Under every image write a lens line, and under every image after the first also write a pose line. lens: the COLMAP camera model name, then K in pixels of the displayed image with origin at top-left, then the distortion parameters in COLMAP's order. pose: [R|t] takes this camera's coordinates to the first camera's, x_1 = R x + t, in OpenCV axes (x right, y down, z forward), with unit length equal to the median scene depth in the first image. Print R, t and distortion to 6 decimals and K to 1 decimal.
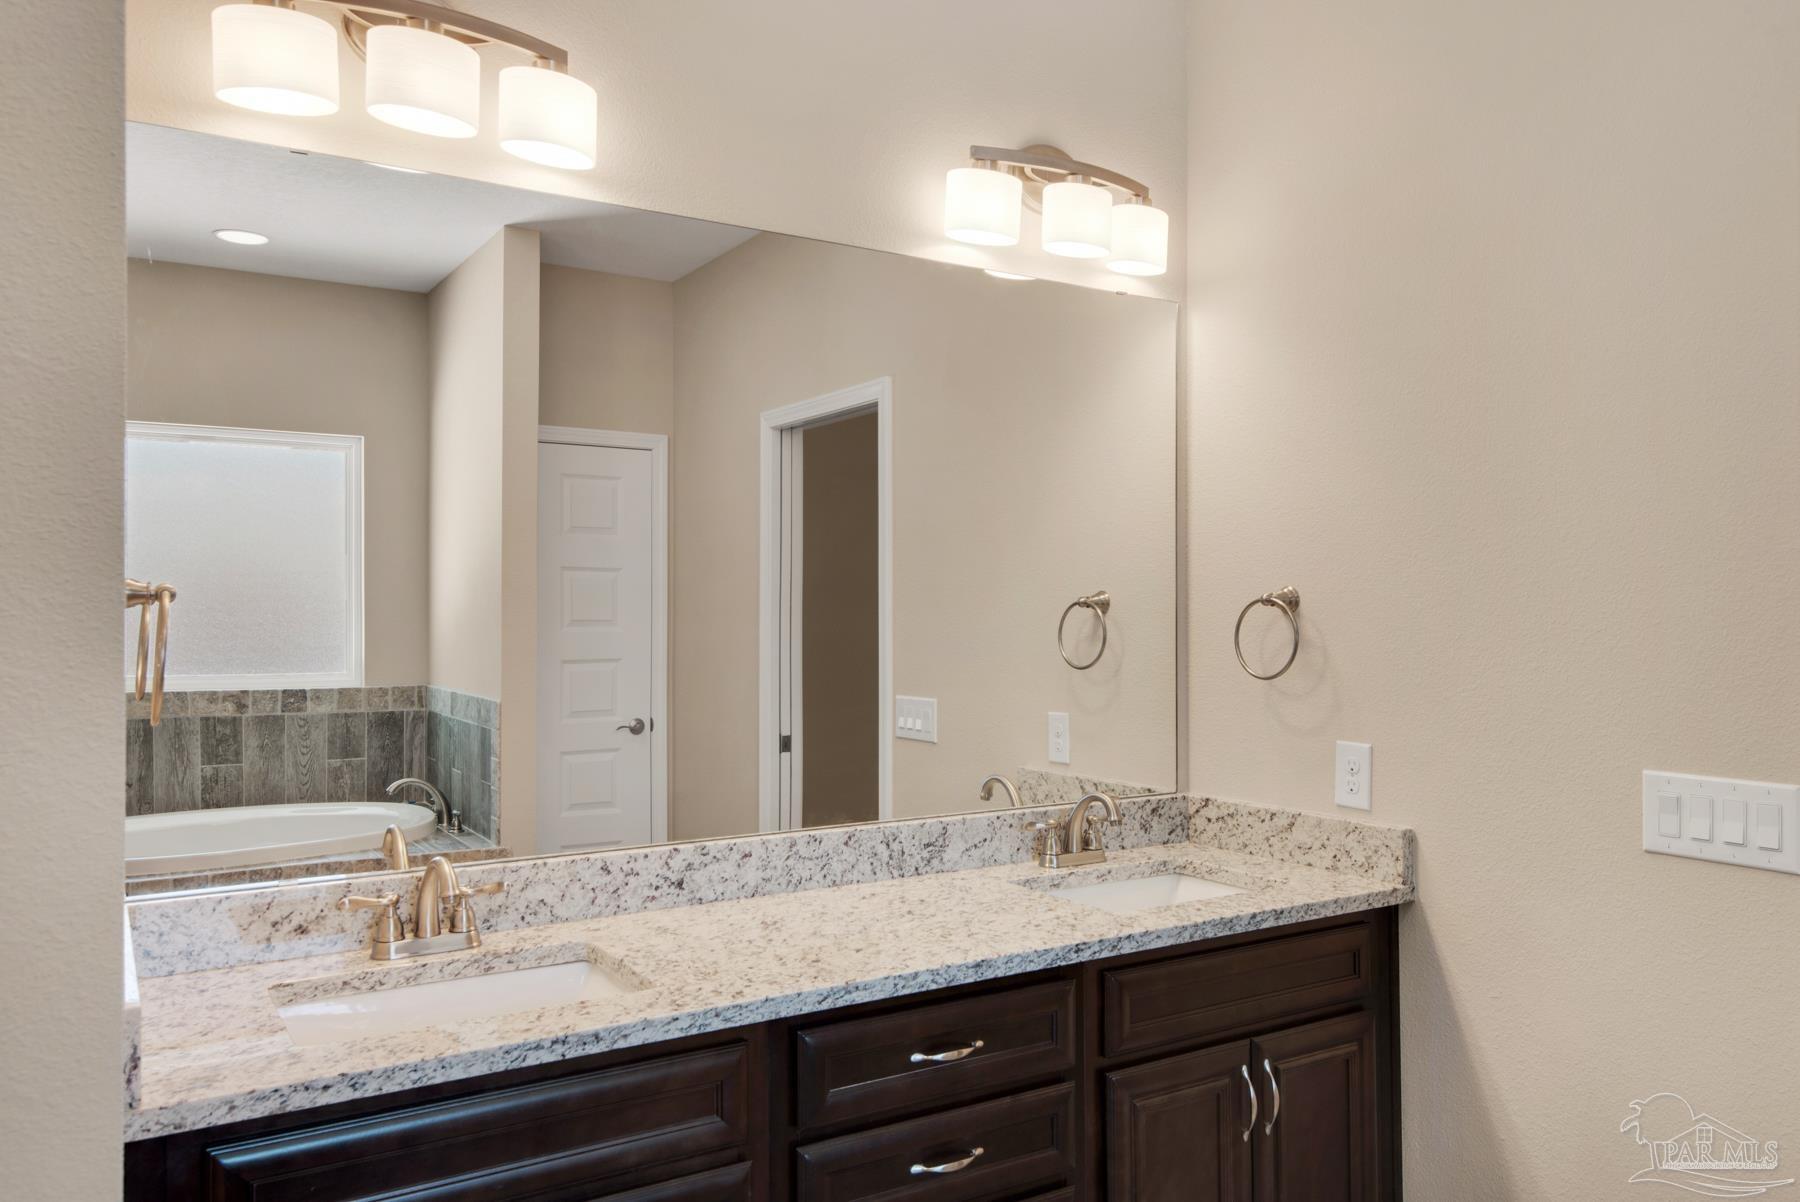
lens RADIAL K [[1309.1, 0, 898.1], [0, 1309.1, 599.5], [0, 0, 1]] dist [-0.005395, 0.000427]
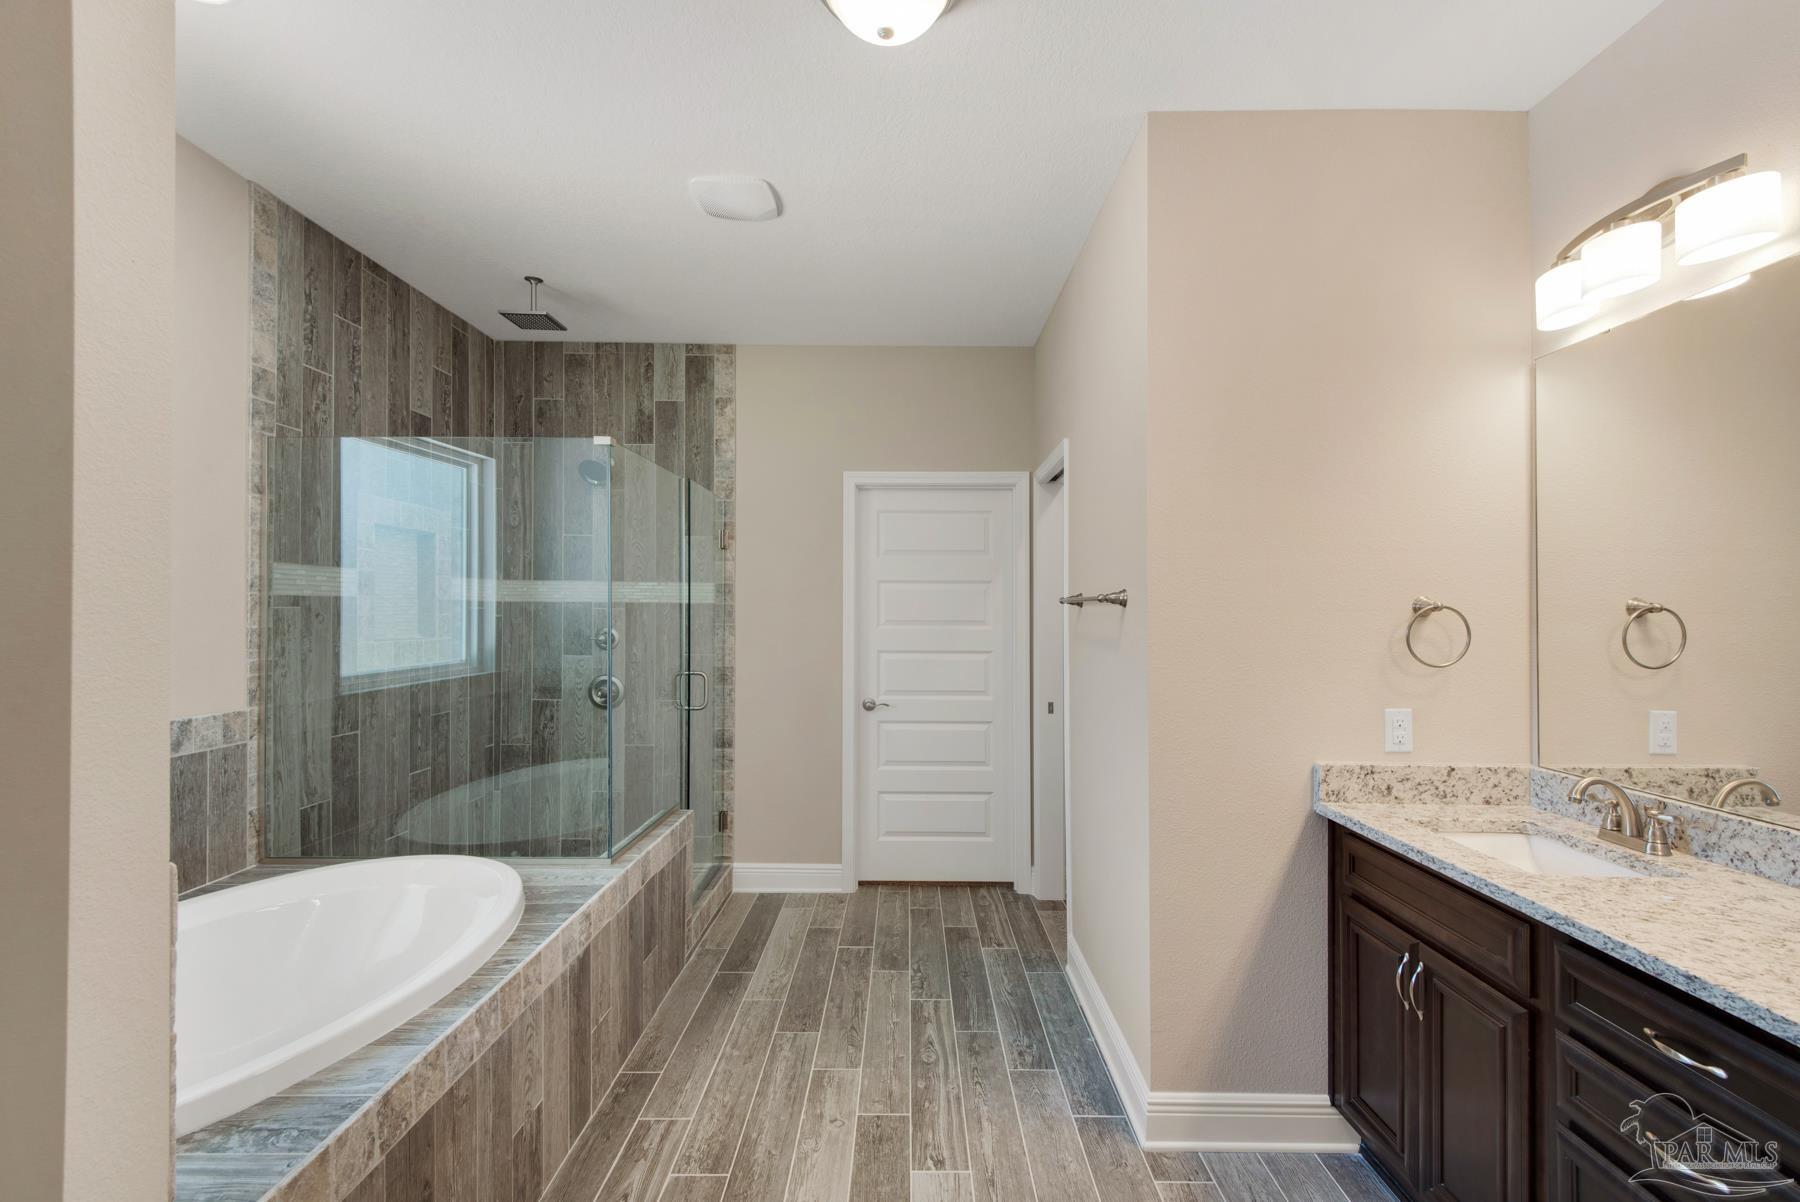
lens RADIAL K [[854.2, 0, 898.1], [0, 854.2, 603.8], [0, 0, 1]] dist [0.000390, 0.000064]
pose [[-0.532467, -0.004614, -0.846438, 0.940650], [0.001257, 0.999980, -0.006242, 0.001274], [0.846450, -0.004388, -0.532451, 0.854924]]
